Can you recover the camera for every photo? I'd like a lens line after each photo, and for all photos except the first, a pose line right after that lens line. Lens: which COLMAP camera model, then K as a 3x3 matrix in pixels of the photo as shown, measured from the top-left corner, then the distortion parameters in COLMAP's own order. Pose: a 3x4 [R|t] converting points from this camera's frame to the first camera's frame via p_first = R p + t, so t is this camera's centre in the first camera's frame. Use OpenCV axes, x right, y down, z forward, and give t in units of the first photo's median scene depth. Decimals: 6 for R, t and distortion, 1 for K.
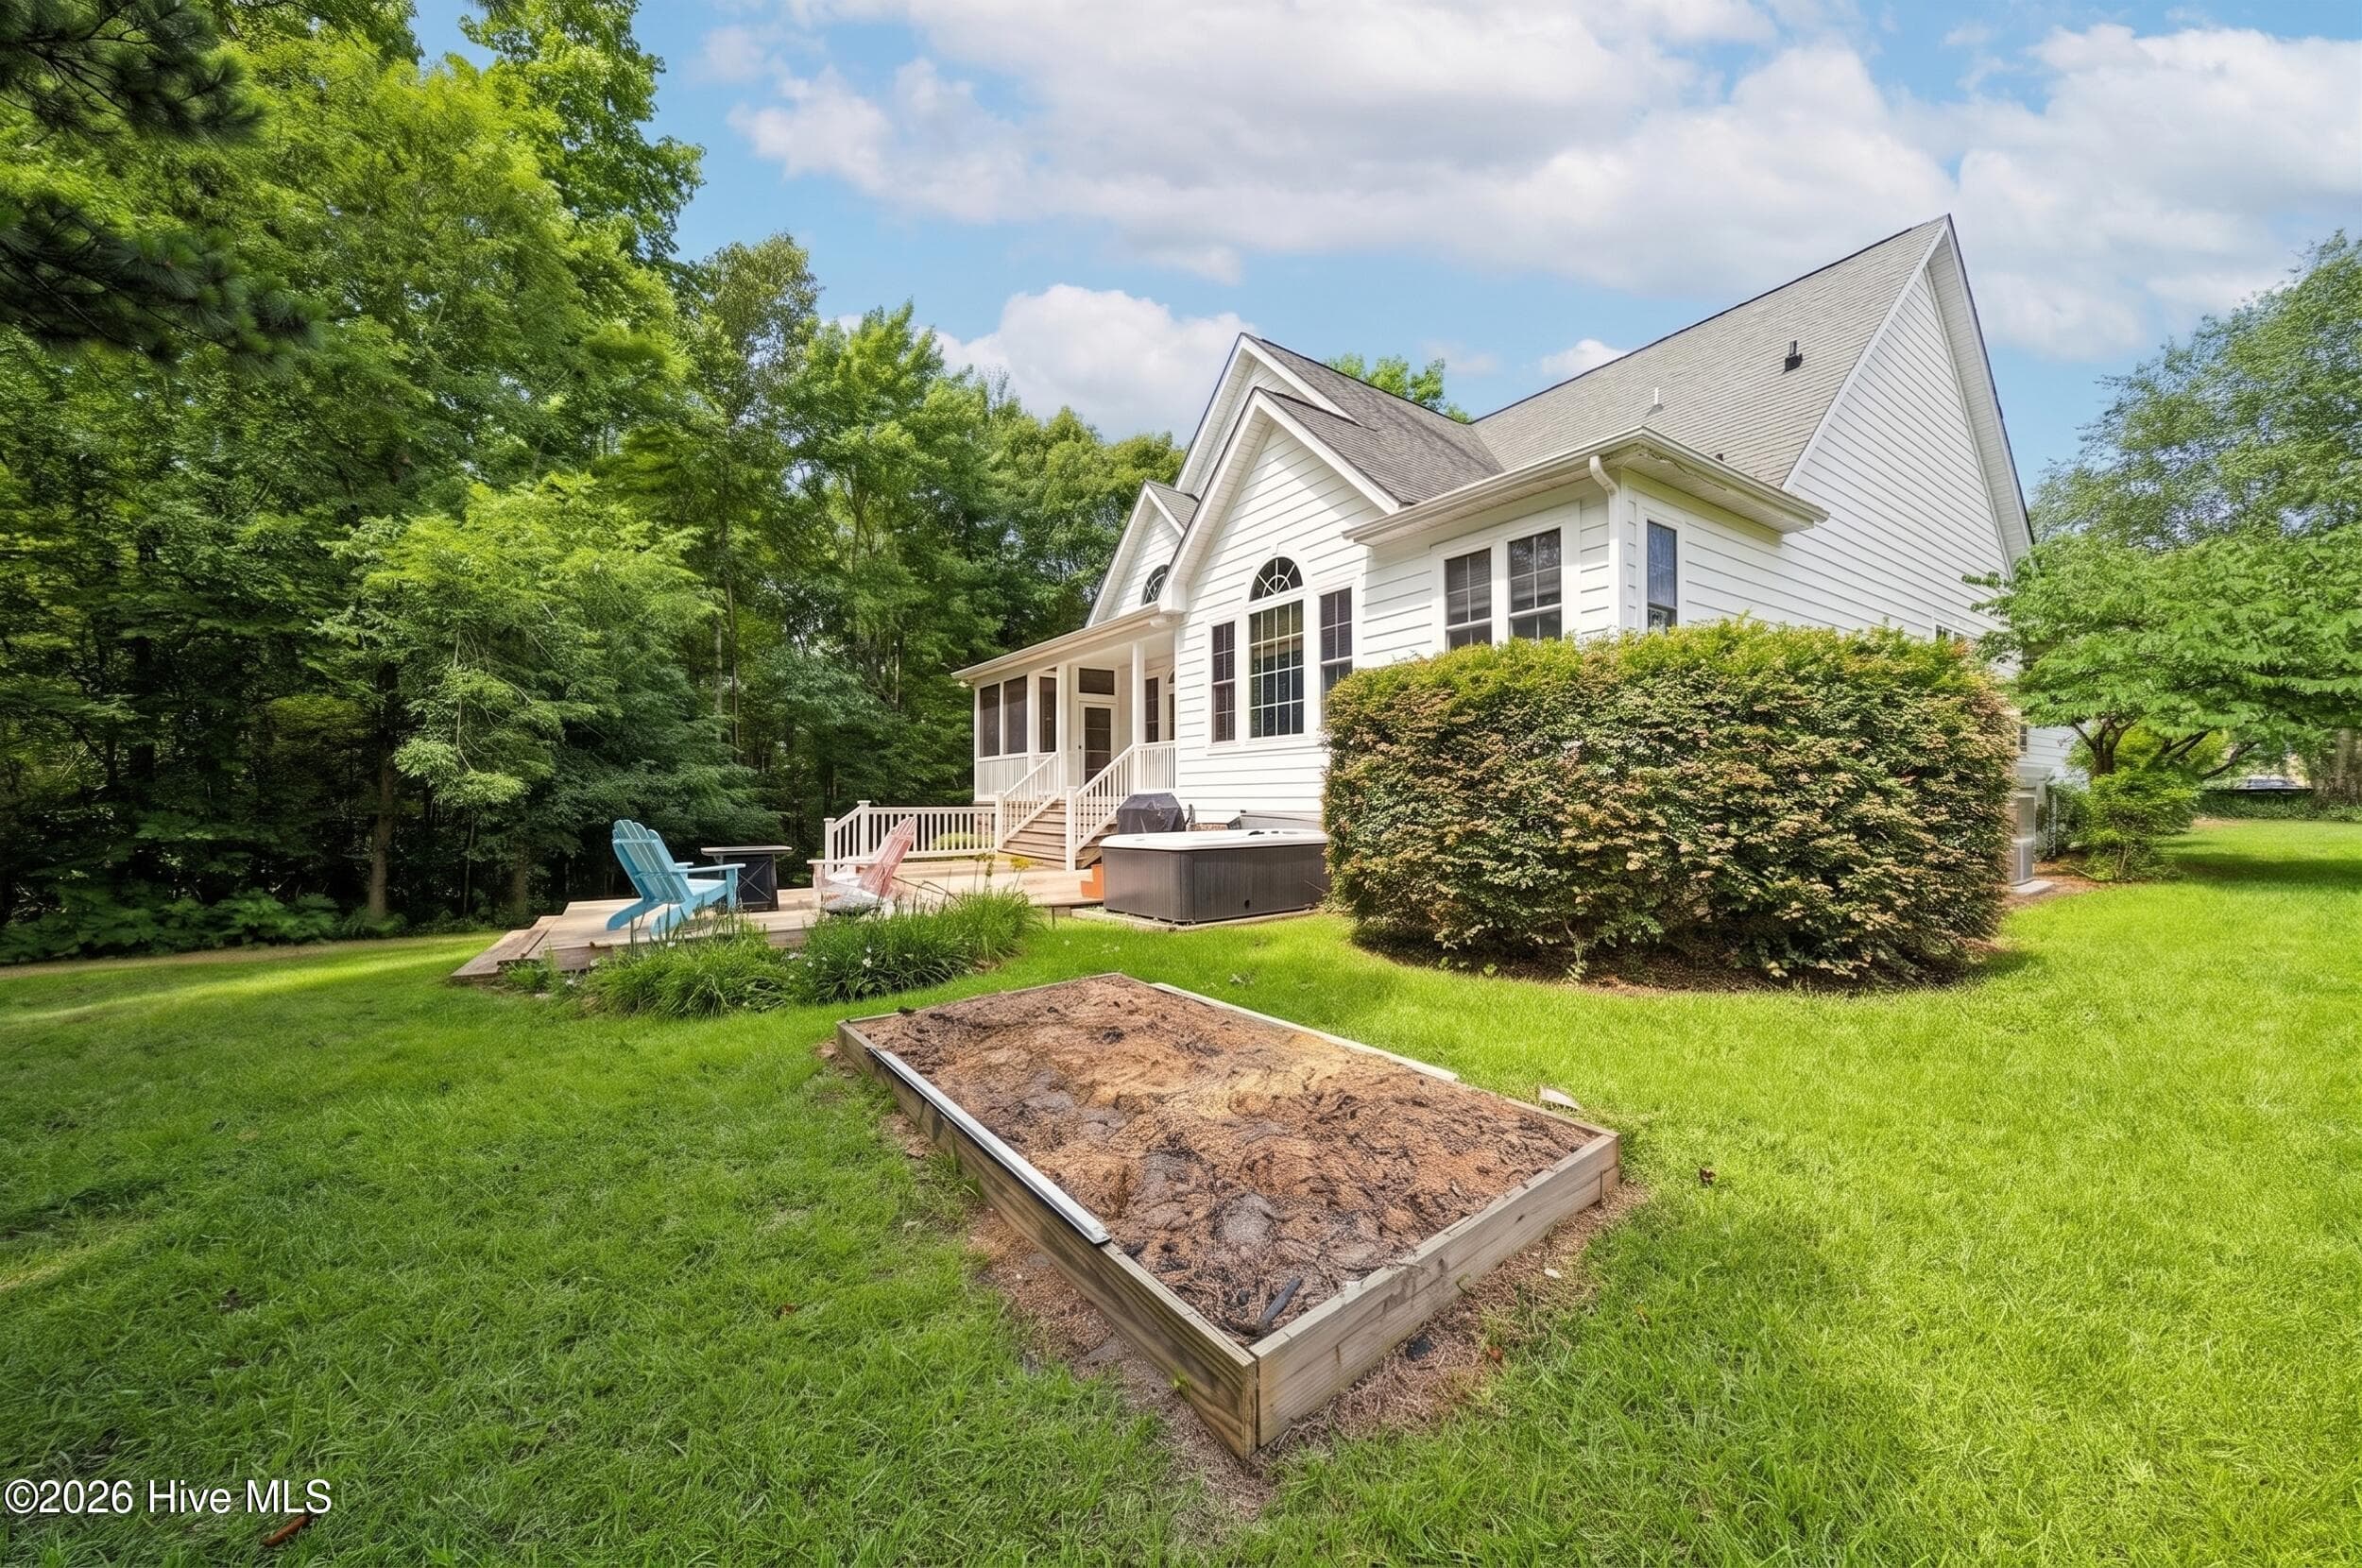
lens RADIAL K [[837.2, 0, 1170.3], [0, 837.2, 793.3], [0, 0, 1]] dist [0.002421, -0.000339]
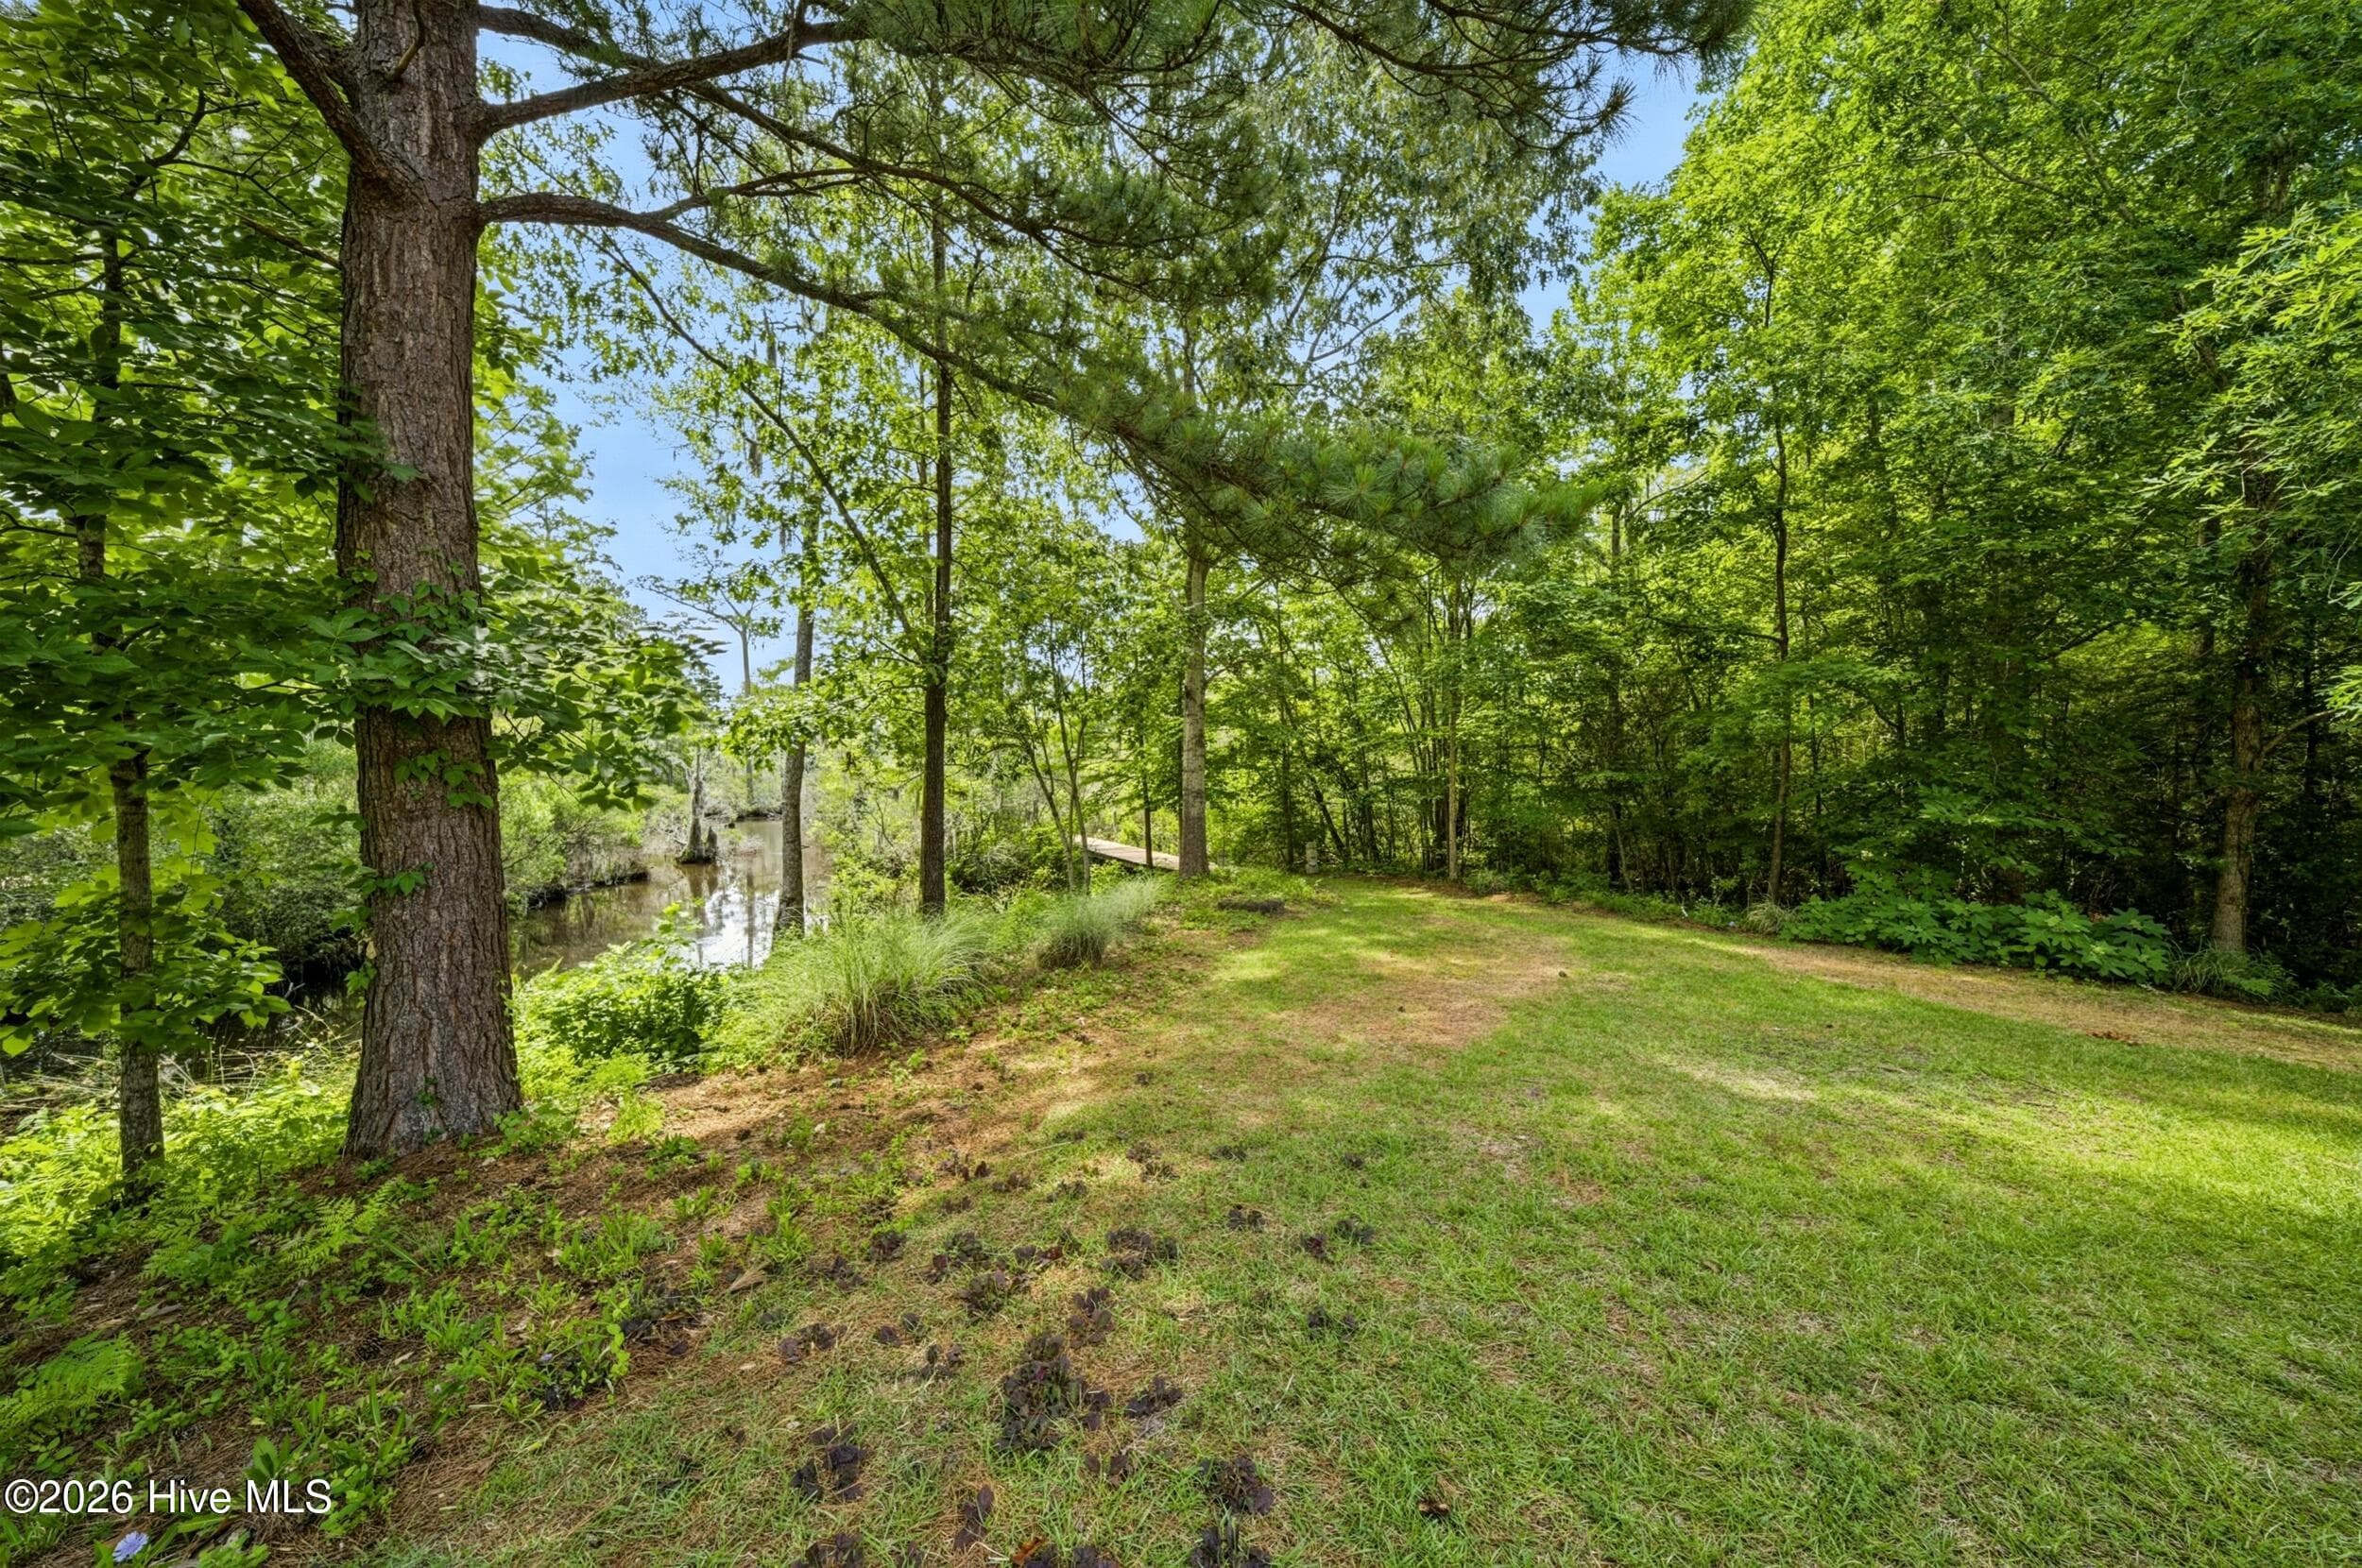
lens RADIAL K [[837.2, 0, 1181.9], [0, 837.2, 778.6], [0, 0, 1]] dist [0.002421, -0.000339]
pose [[-0.057264, 0.017249, -0.998210, -0.293020], [0.012402, 0.999786, 0.016564, -0.010967], [0.998282, -0.011431, -0.057466, 0.263405]]
